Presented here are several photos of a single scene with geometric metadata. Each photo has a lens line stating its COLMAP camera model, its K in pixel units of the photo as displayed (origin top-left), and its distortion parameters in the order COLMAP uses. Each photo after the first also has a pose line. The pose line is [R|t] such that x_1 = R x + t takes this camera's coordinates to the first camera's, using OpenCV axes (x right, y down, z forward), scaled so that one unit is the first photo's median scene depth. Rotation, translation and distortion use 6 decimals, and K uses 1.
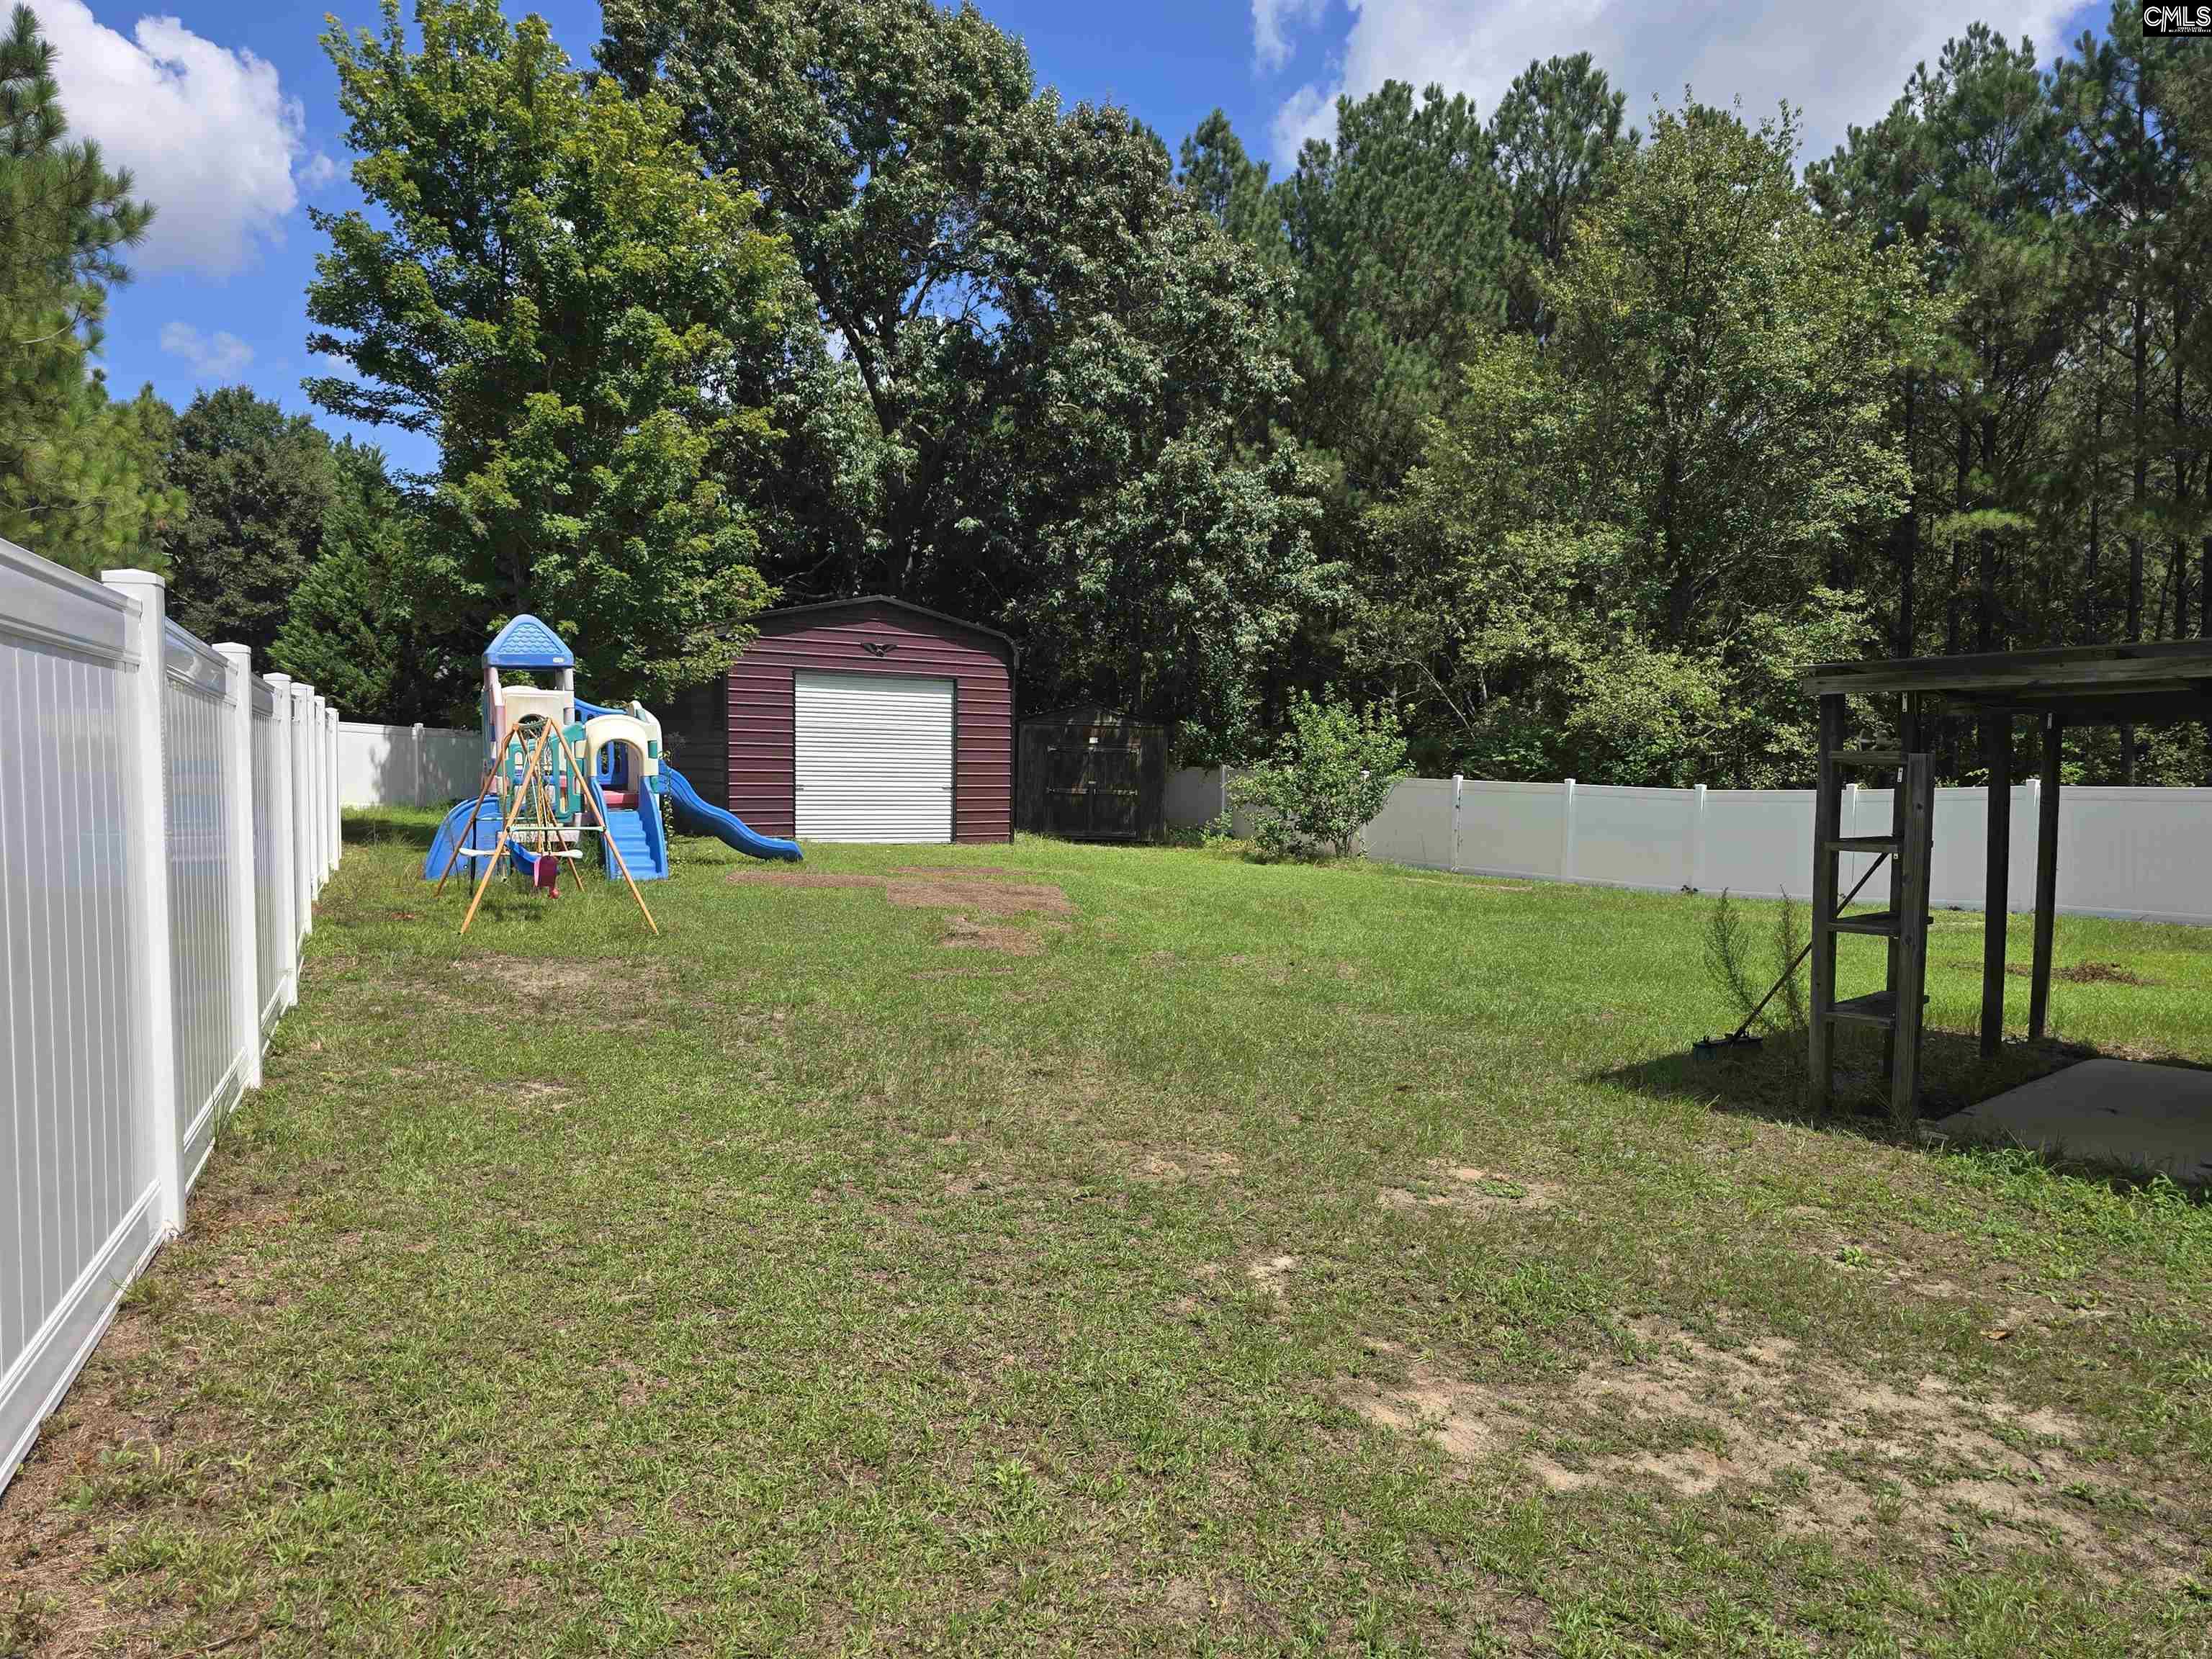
lens RADIAL K [[1504.9, 0, 1107.4], [0, 1504.9, 847.3], [0, 0, 1]] dist [0.041038, -0.021761]
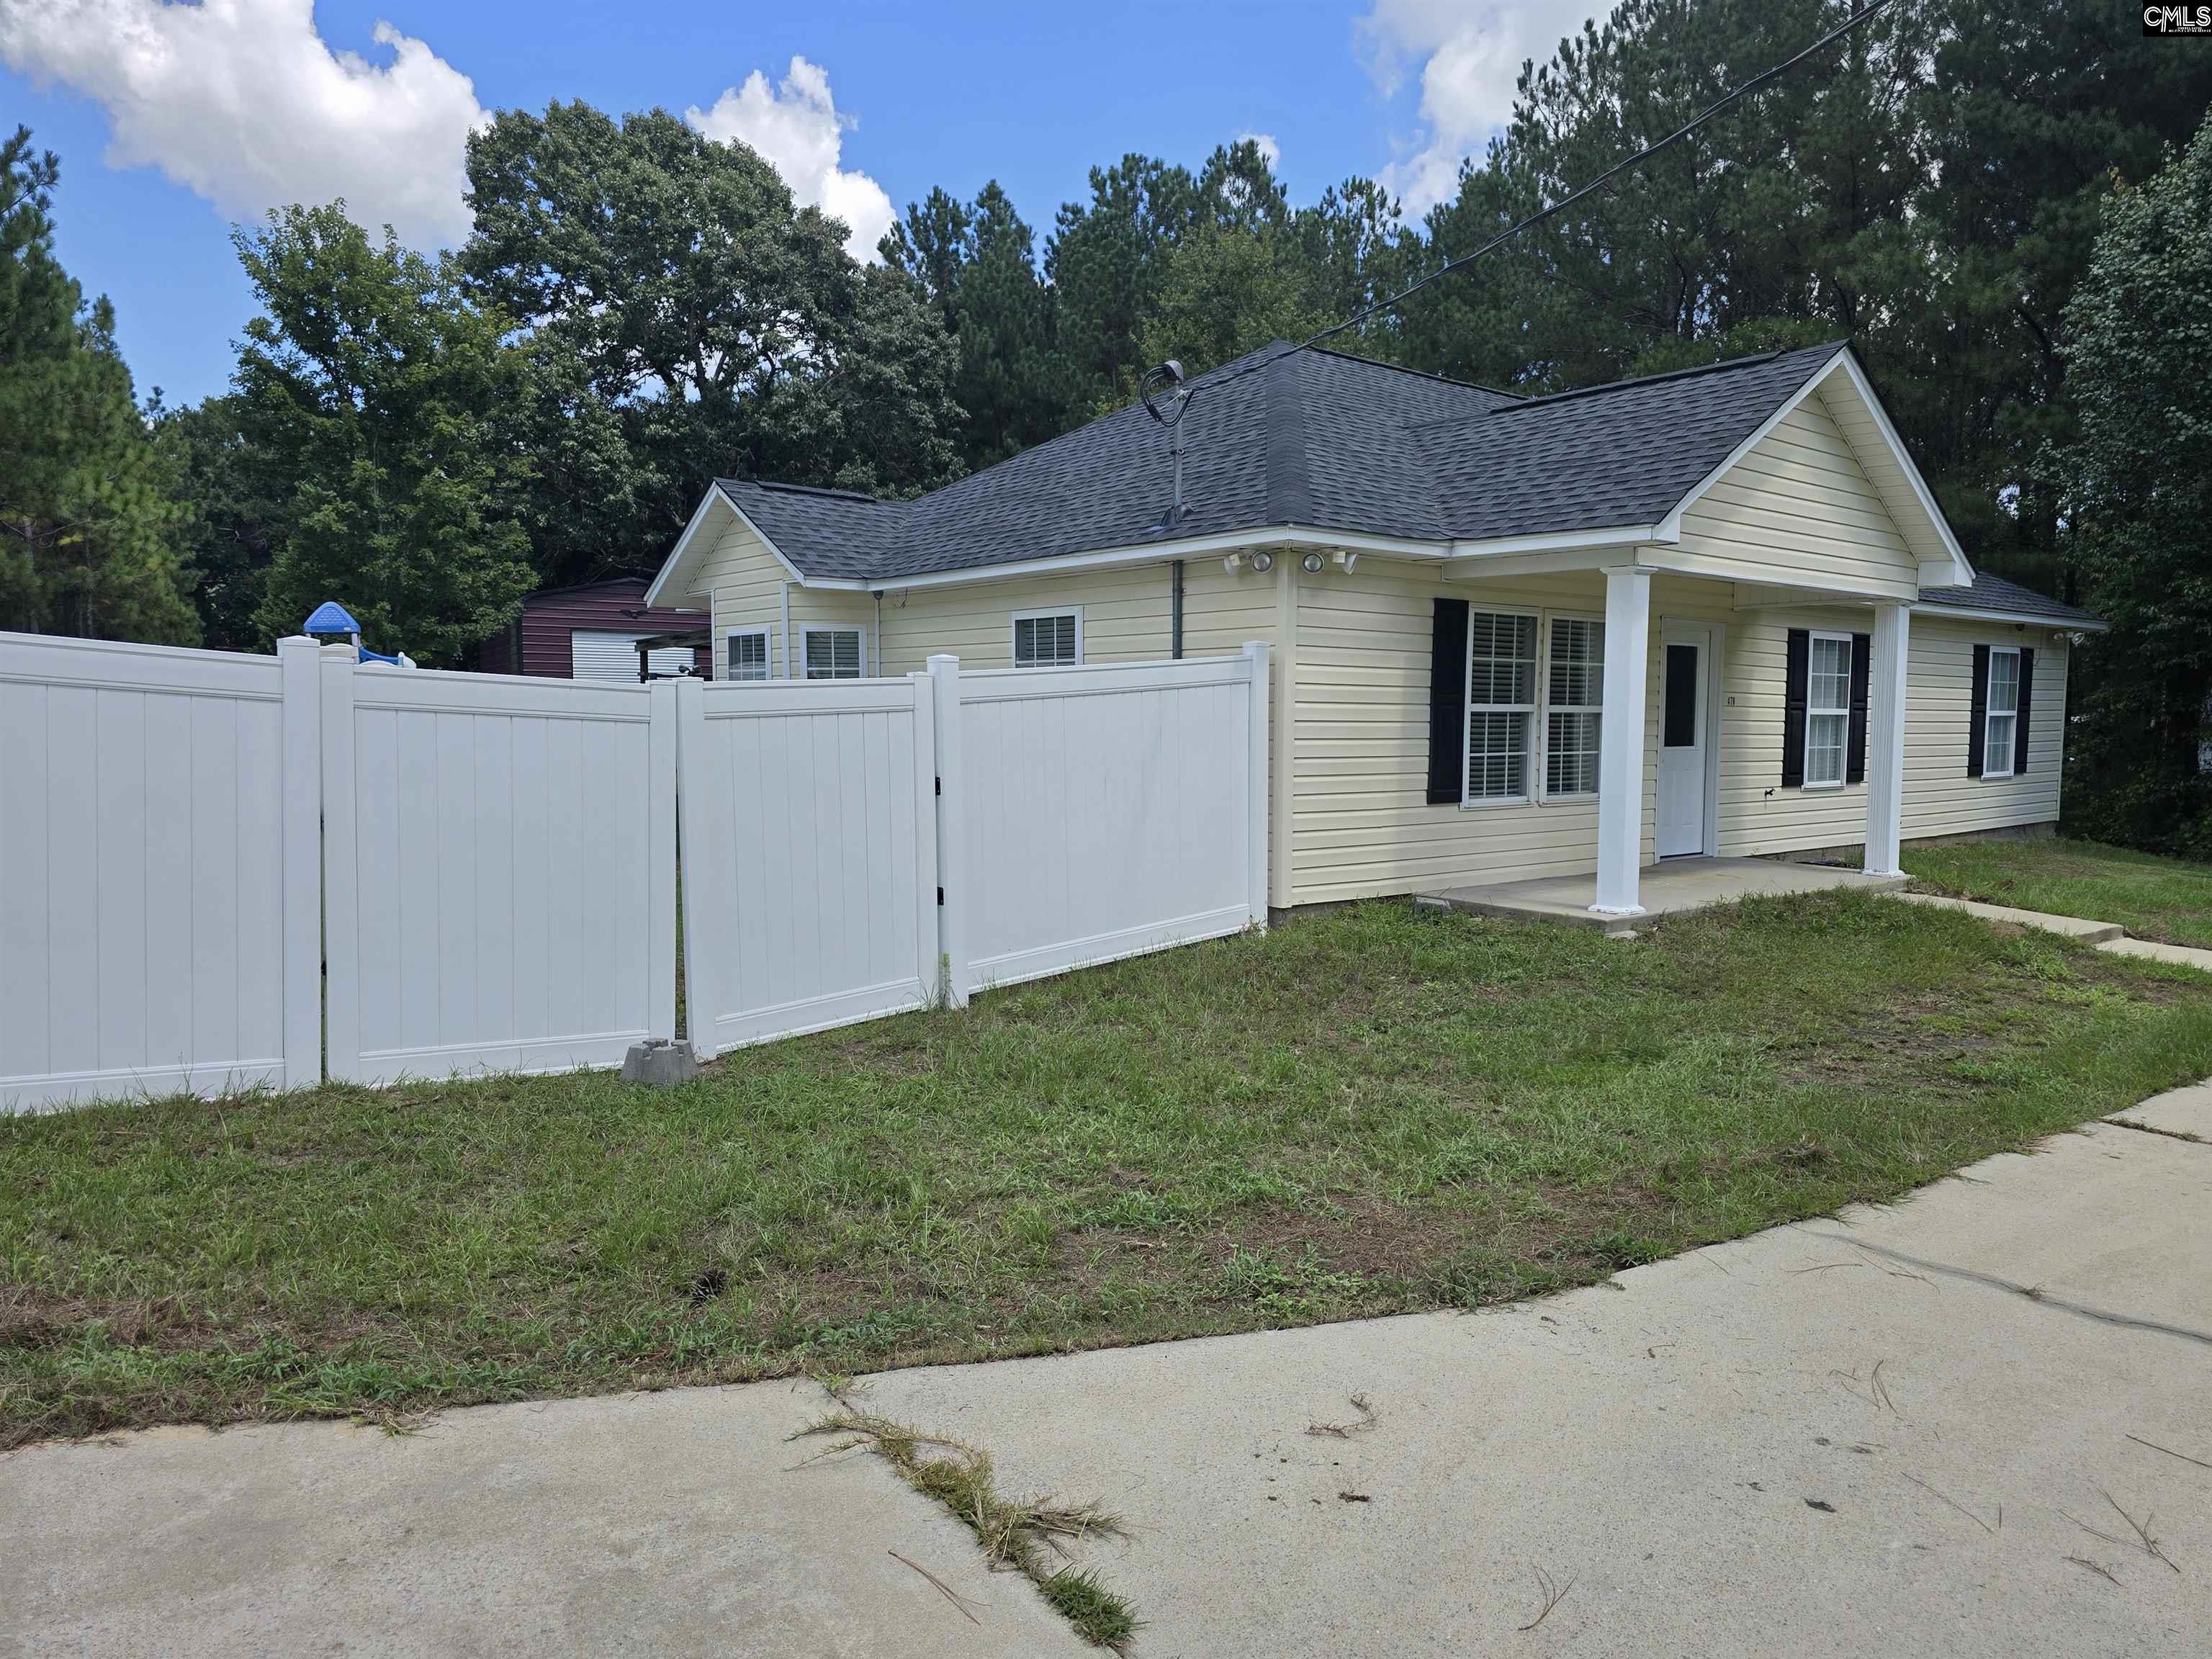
lens RADIAL K [[1504.9, 0, 1103.5], [0, 1504.9, 828.8], [0, 0, 1]] dist [0.041038, -0.021761]
pose [[0.998139, 0.001369, -0.060960, 0.374228], [0.000149, 0.999690, 0.024889, 0.037496], [0.060975, -0.024852, 0.997830, -0.417671]]
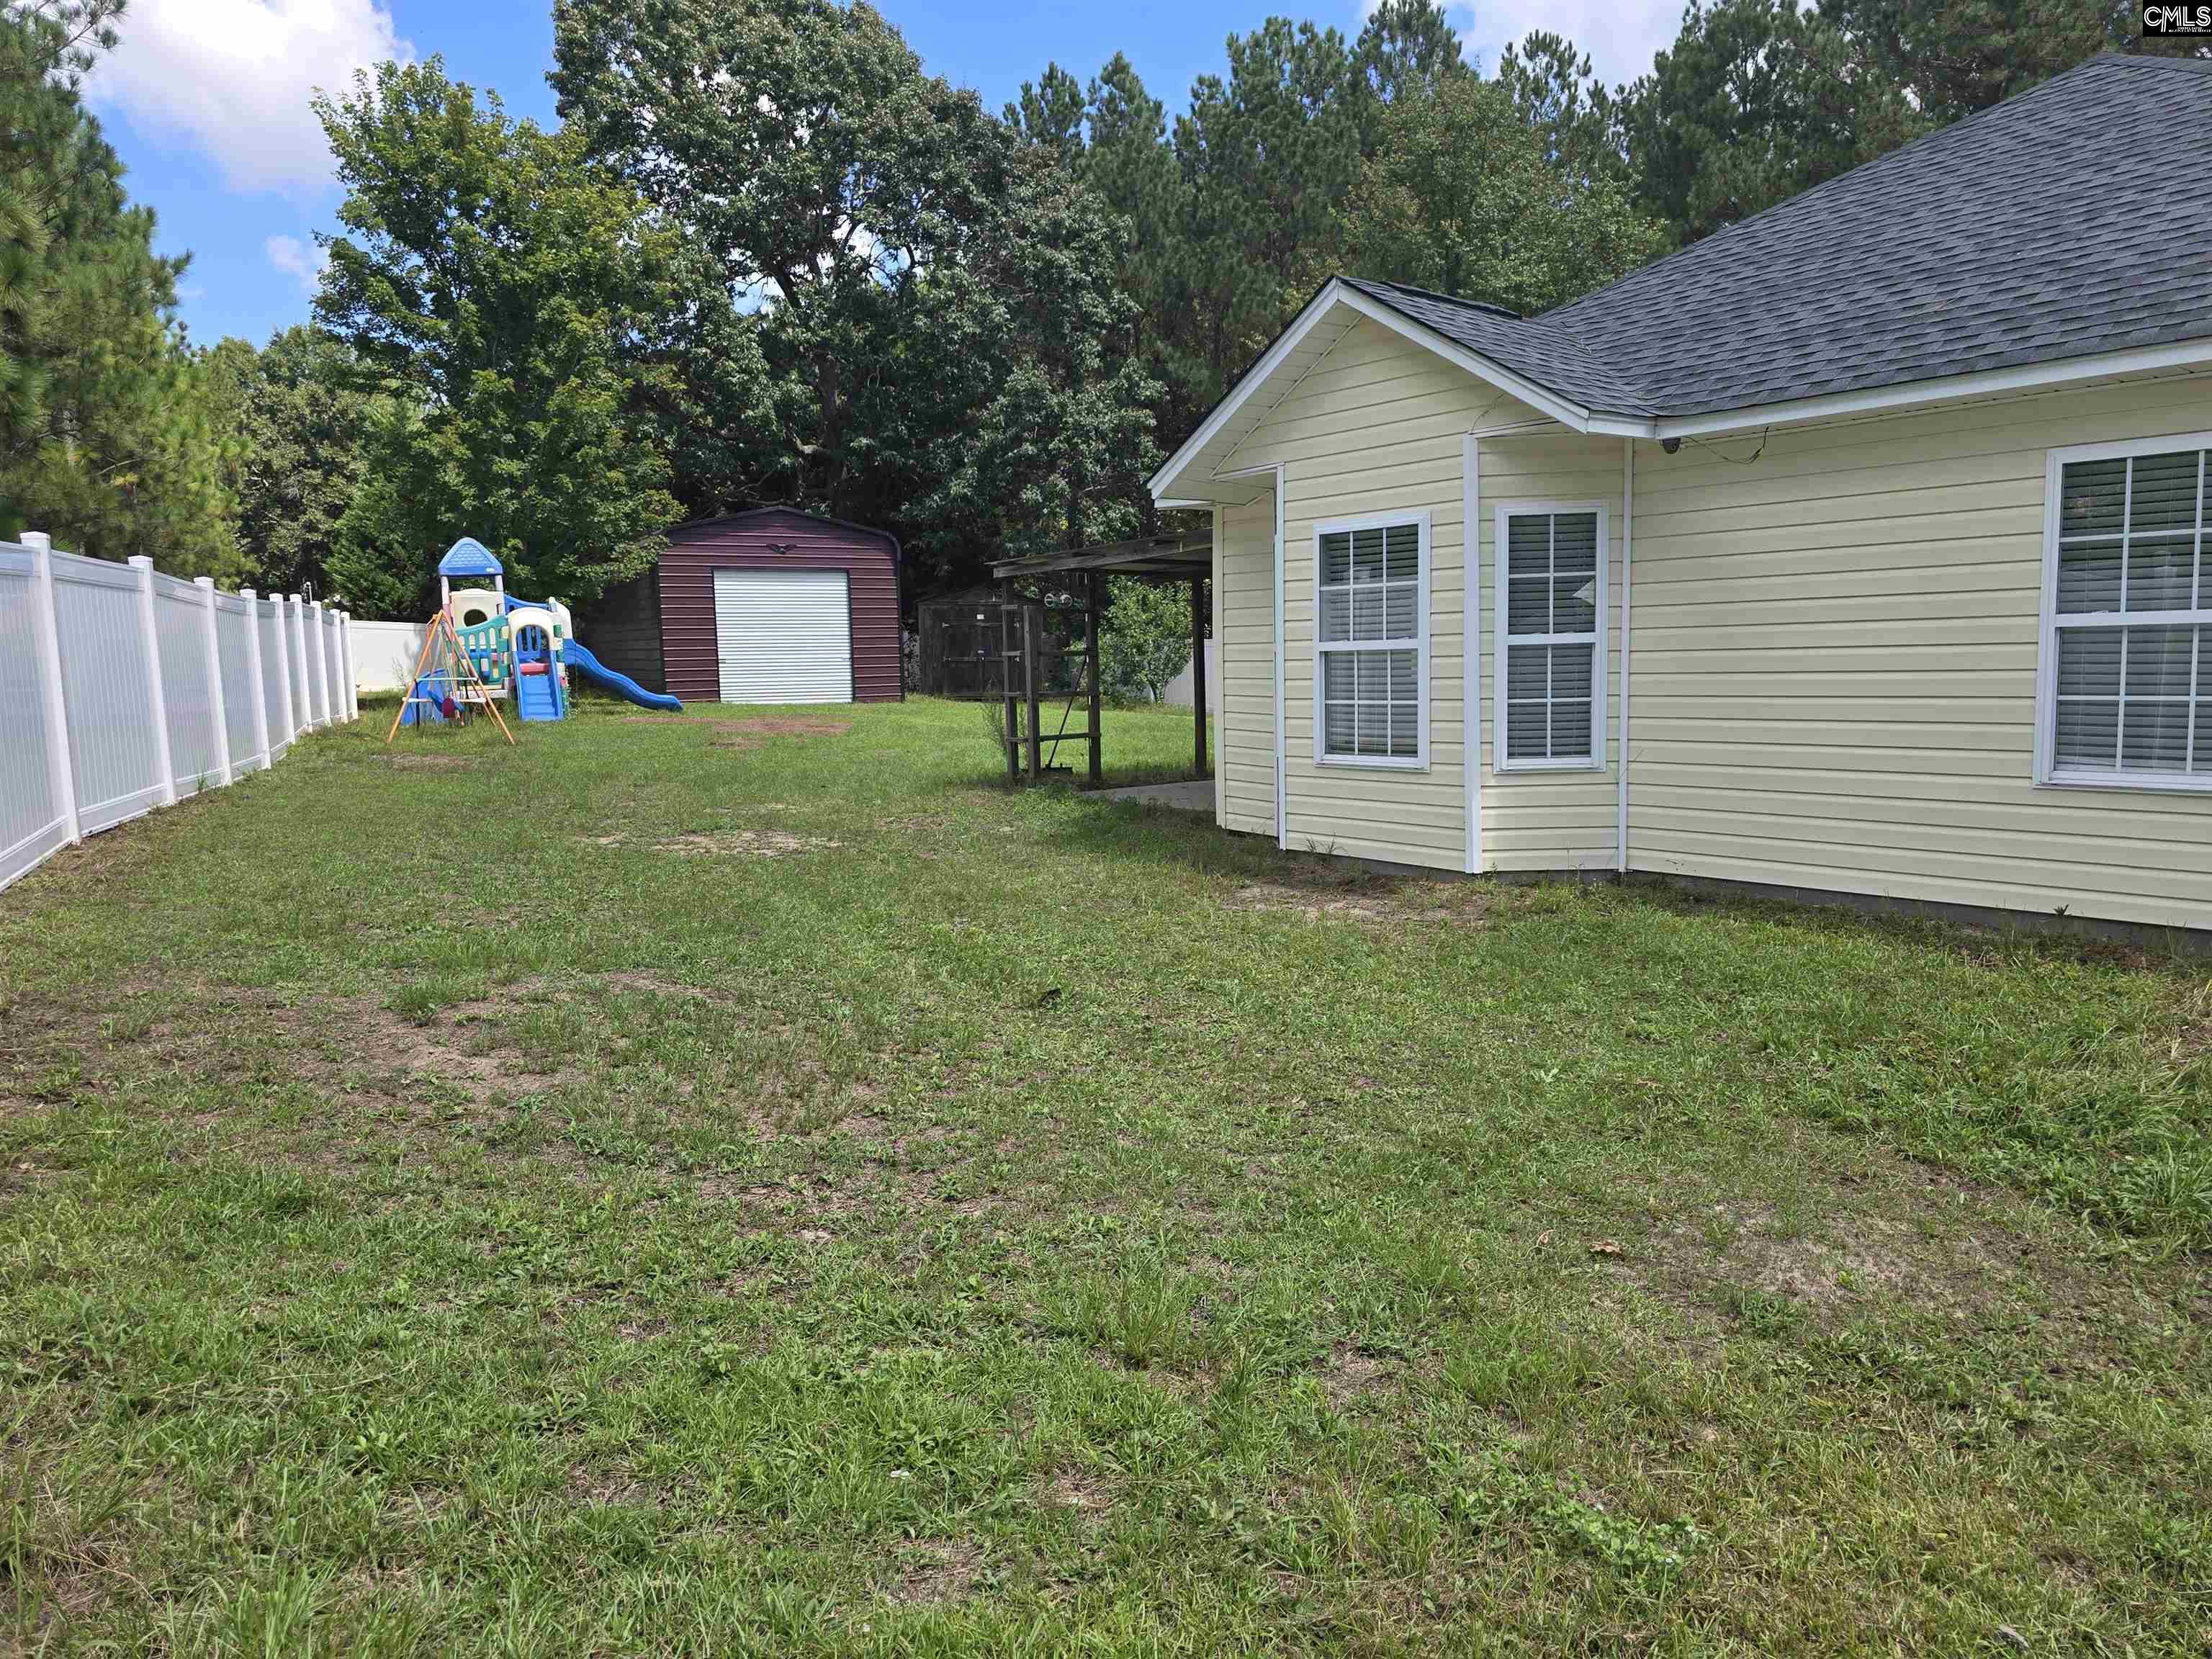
lens RADIAL K [[1504.9, 0, 1121.9], [0, 1504.9, 814.1], [0, 0, 1]] dist [0.041038, -0.021761]
pose [[0.998133, -0.026967, -0.054806, 0.187345], [0.030034, 0.997983, 0.055920, 0.026615], [0.053188, -0.057461, 0.996930, -0.246839]]
